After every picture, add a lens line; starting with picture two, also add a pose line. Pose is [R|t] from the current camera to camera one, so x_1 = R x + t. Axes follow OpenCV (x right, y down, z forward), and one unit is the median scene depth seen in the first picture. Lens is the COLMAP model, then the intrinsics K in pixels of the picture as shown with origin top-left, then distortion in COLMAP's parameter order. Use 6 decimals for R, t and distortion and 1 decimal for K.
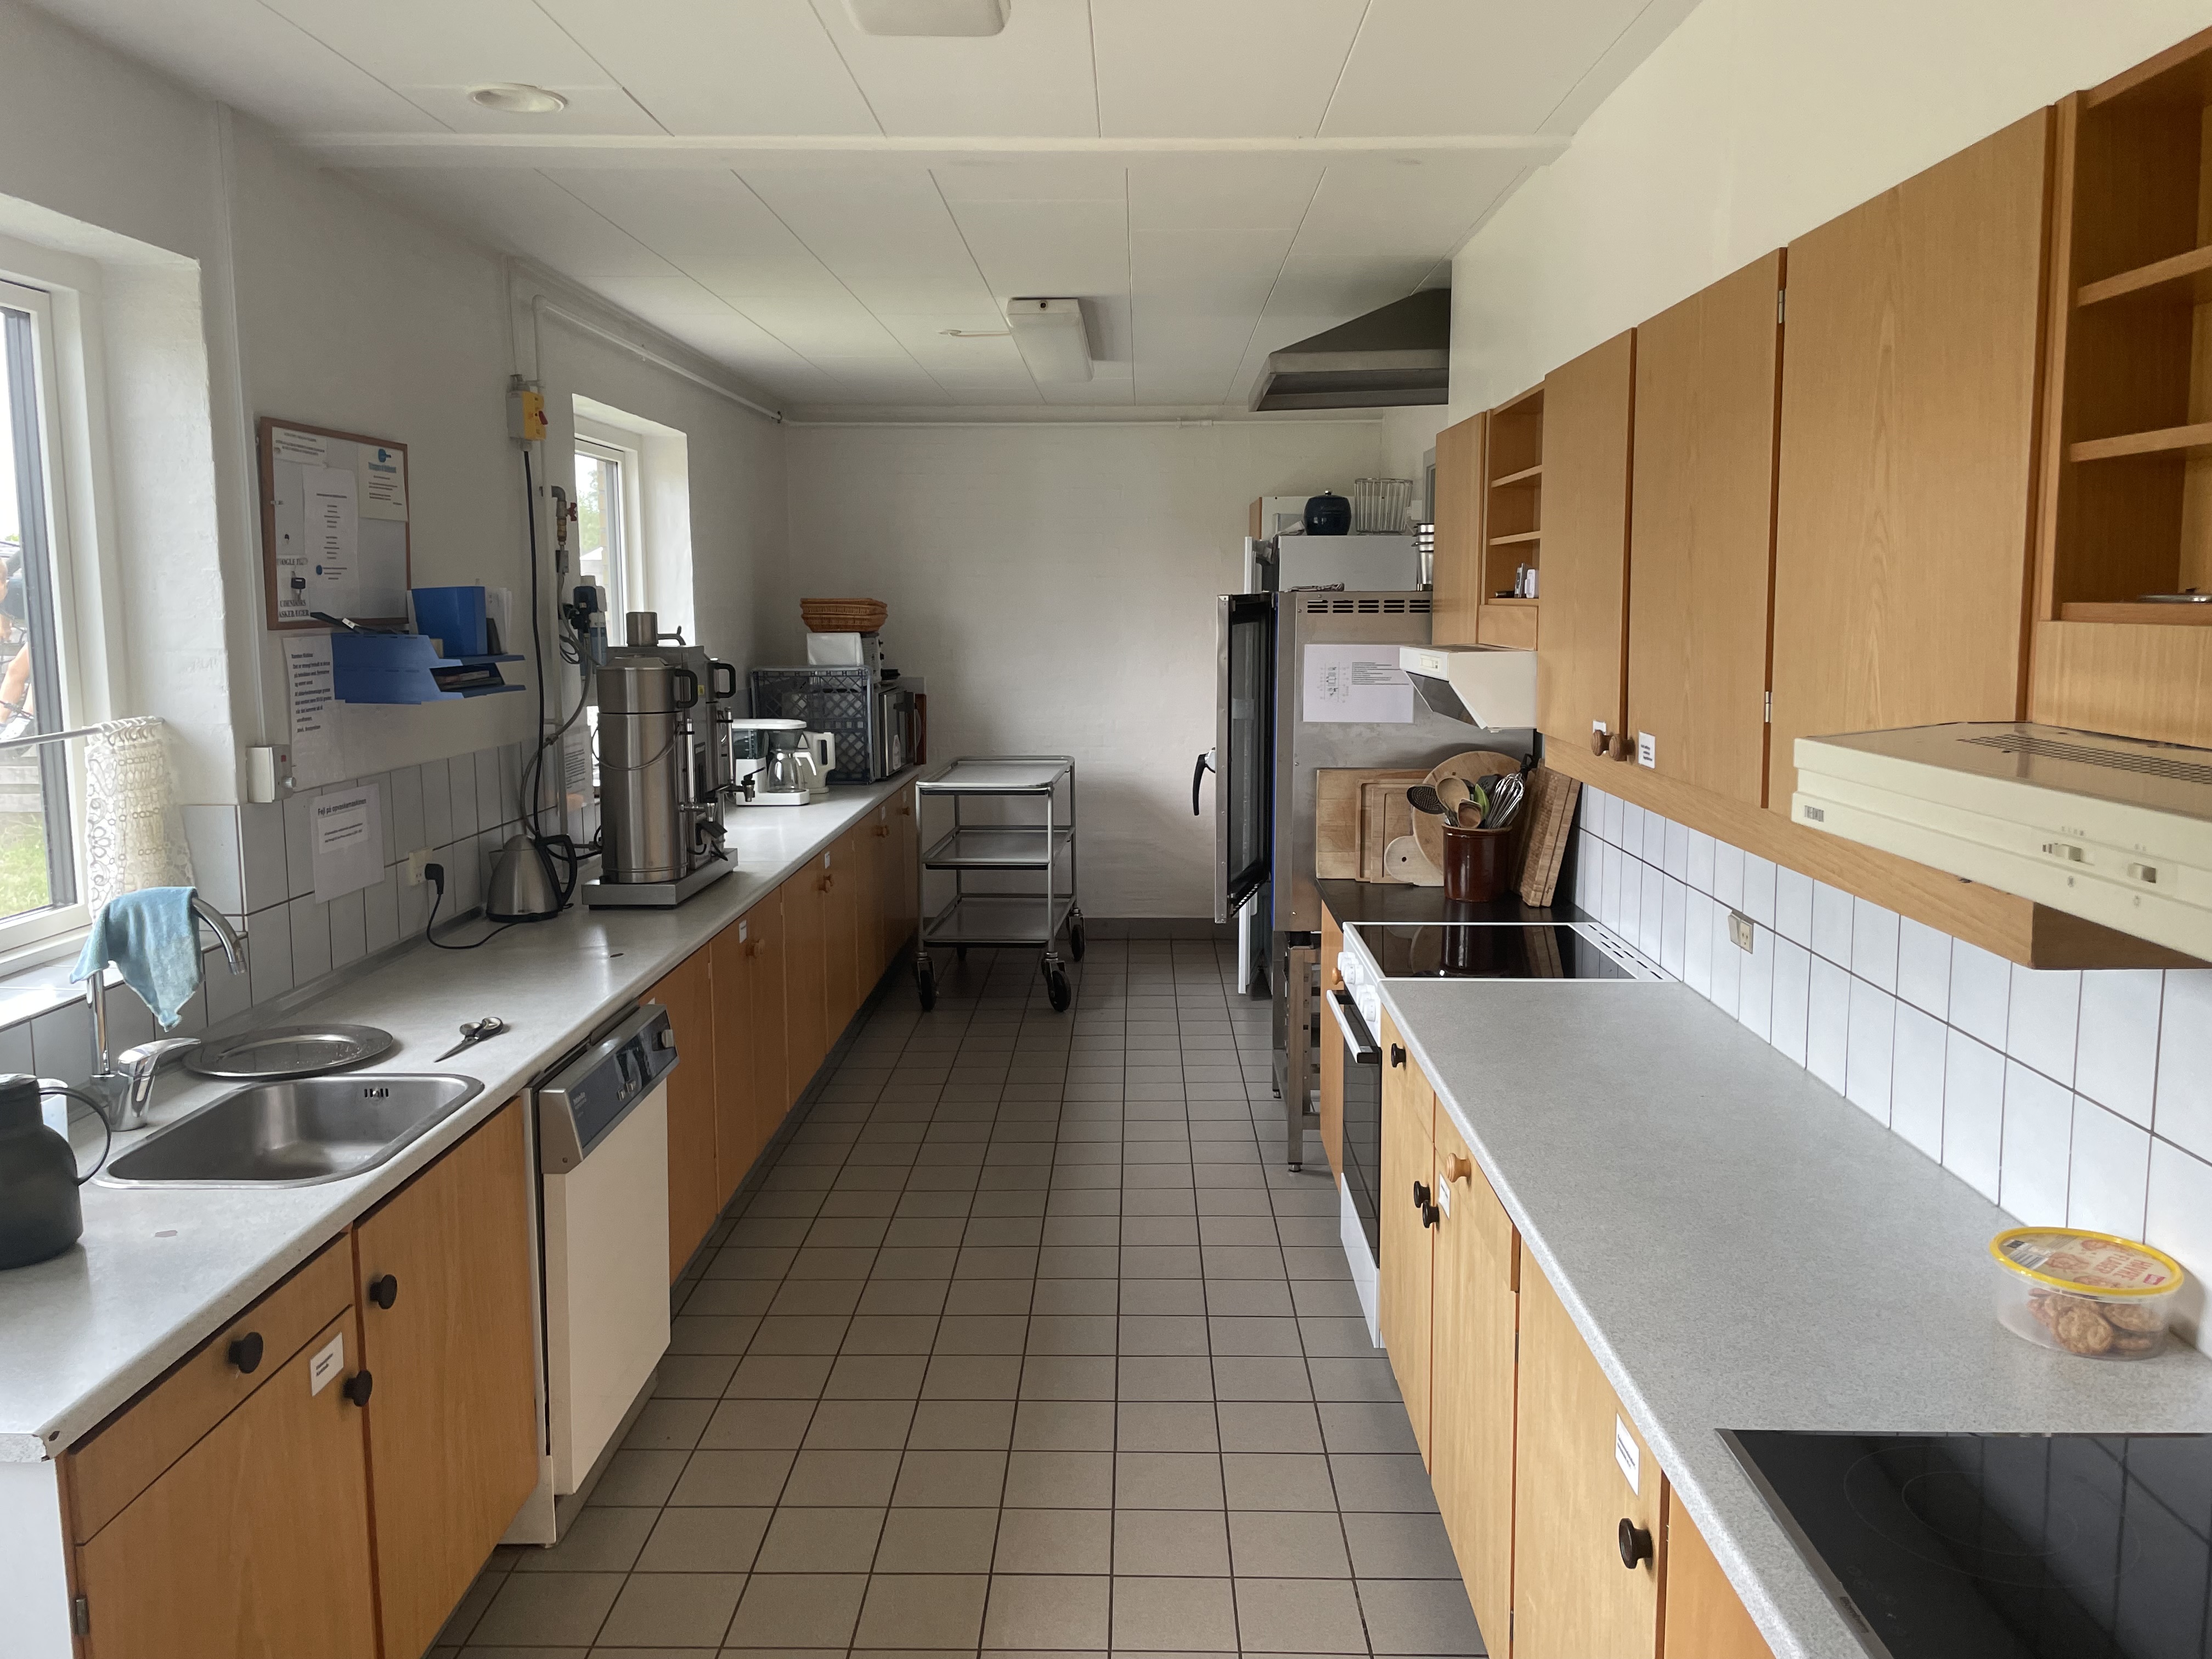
lens RADIAL K [[1645.0, 0, 1103.1], [0, 1645.0, 805.6], [0, 0, 1]] dist [0.073096, -0.095470]
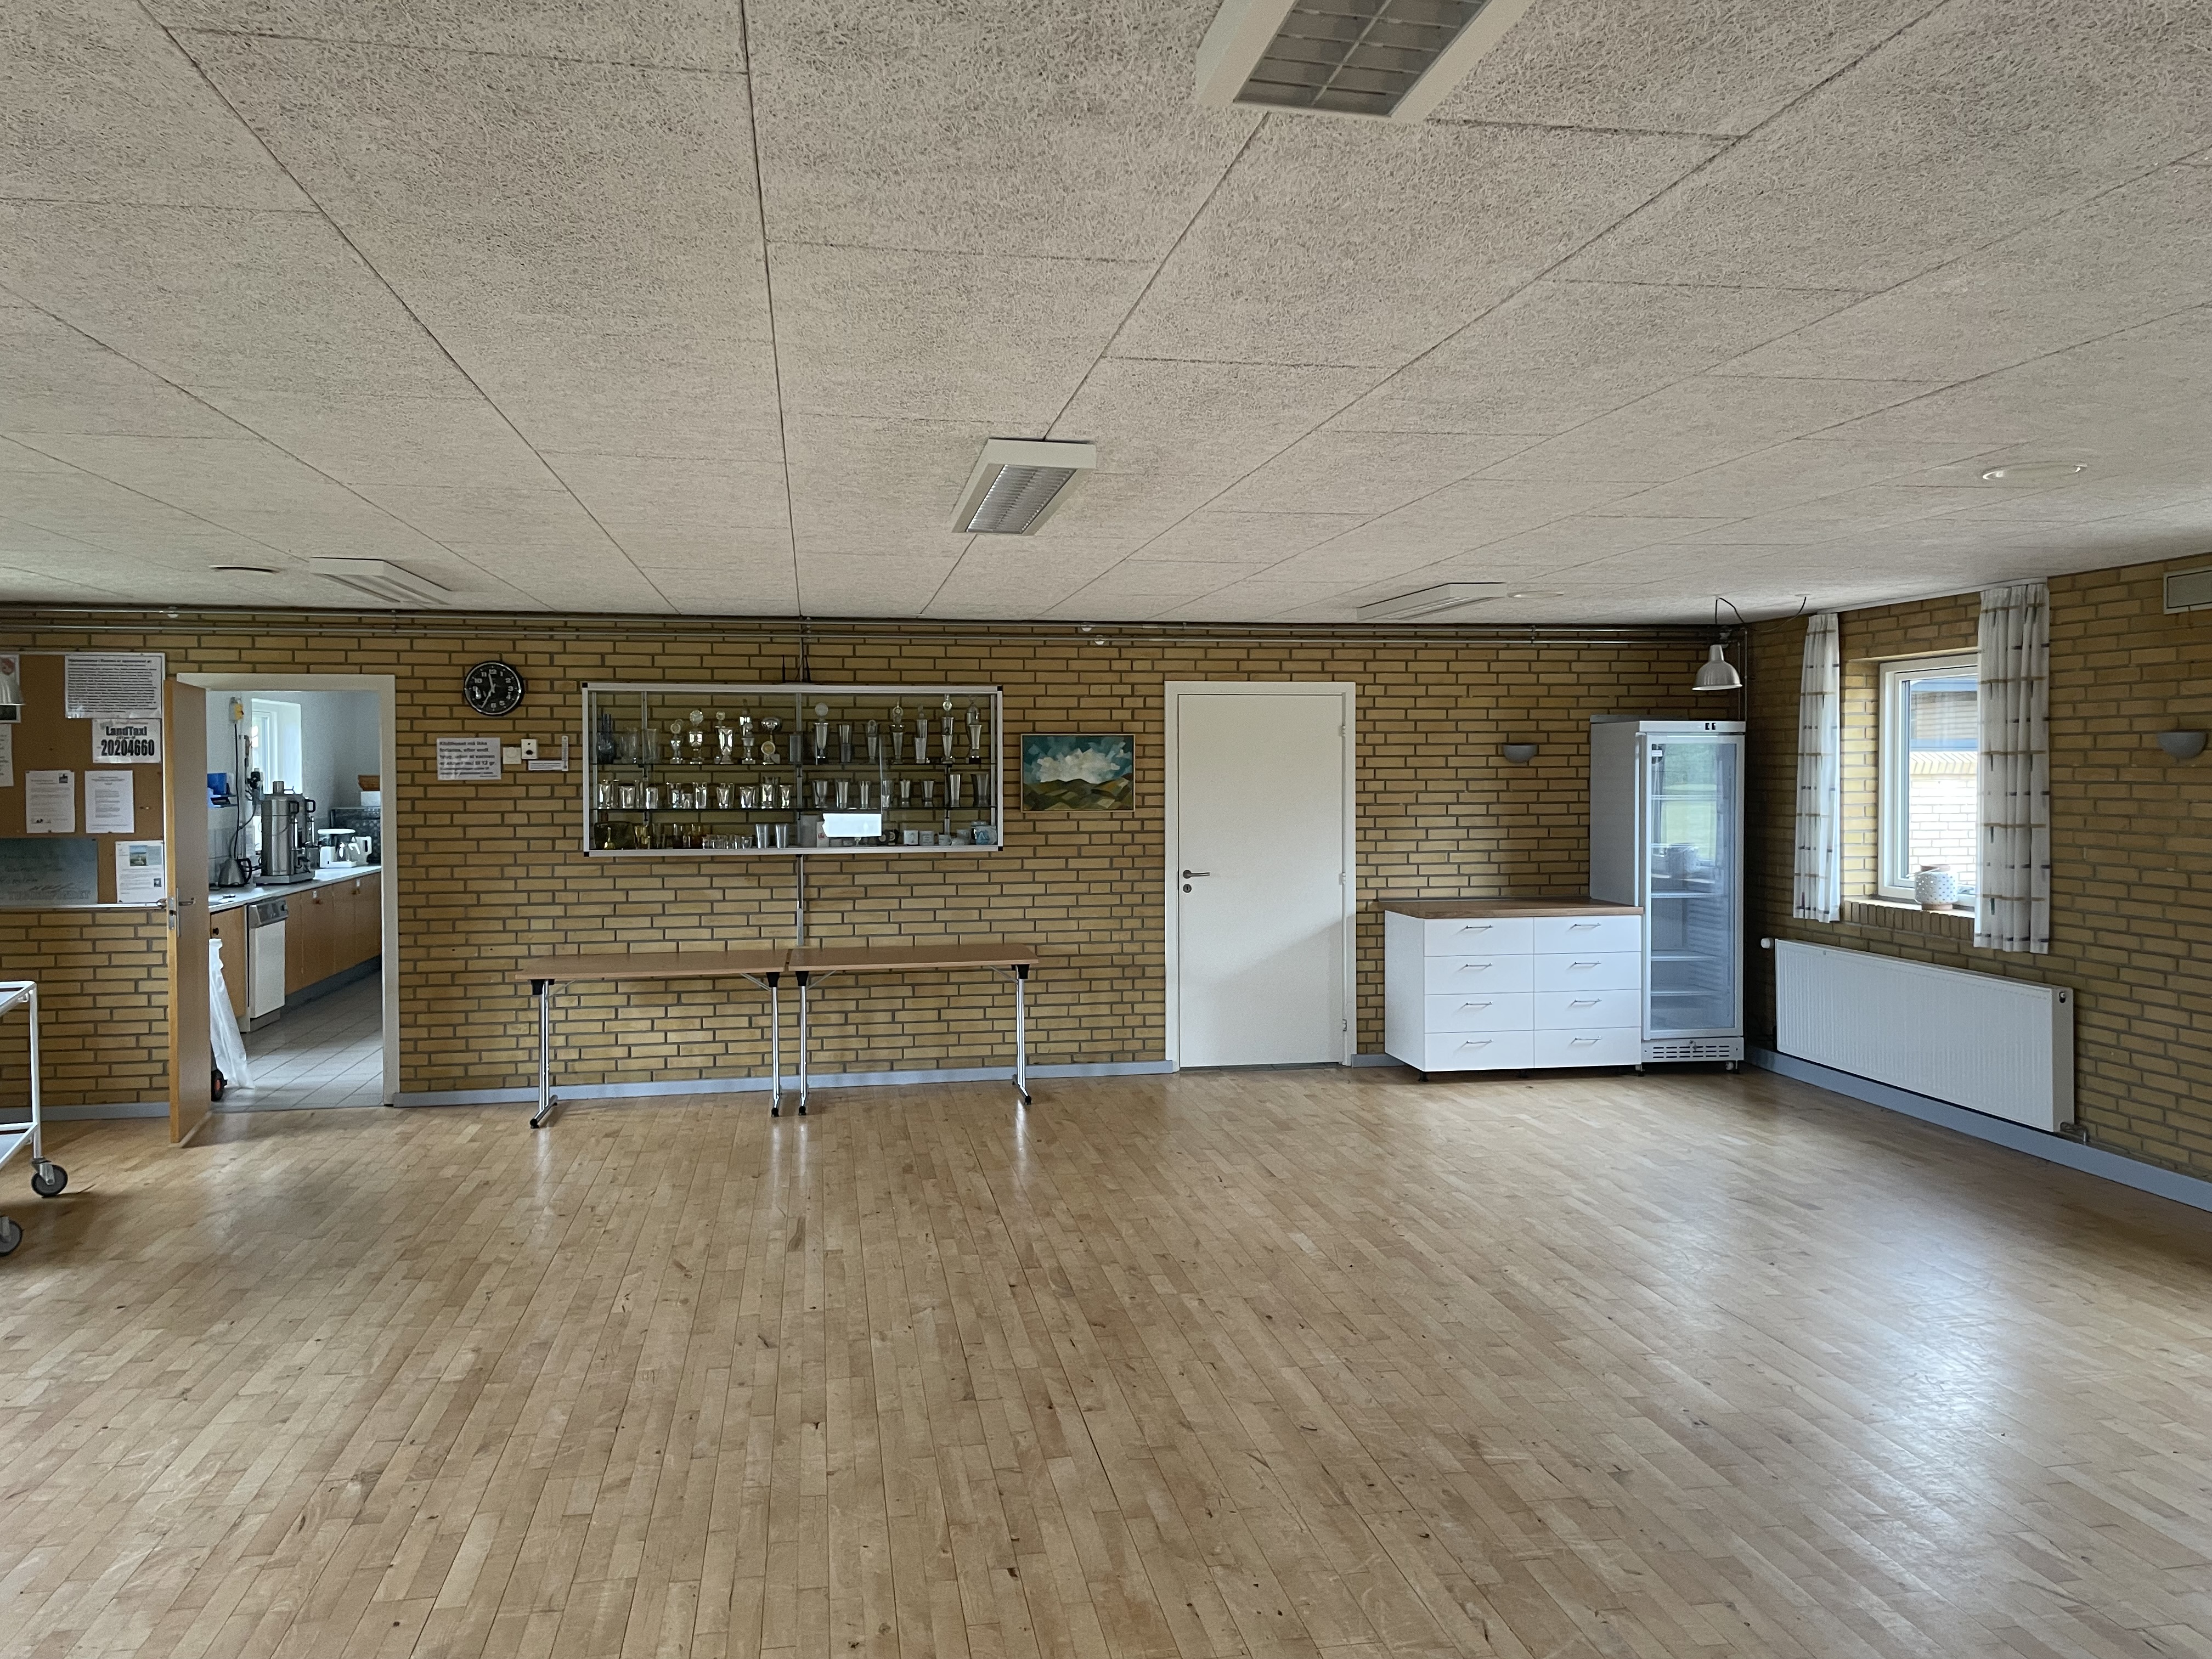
lens RADIAL K [[1645.0, 0, 1103.1], [0, 1645.0, 805.6], [0, 0, 1]] dist [0.073096, -0.095470]
pose [[0.980517, -0.006528, 0.196327, 0.528177], [0.026802, 0.994547, -0.100786, 0.242305], [-0.194599, 0.104085, 0.975345, -1.987733]]
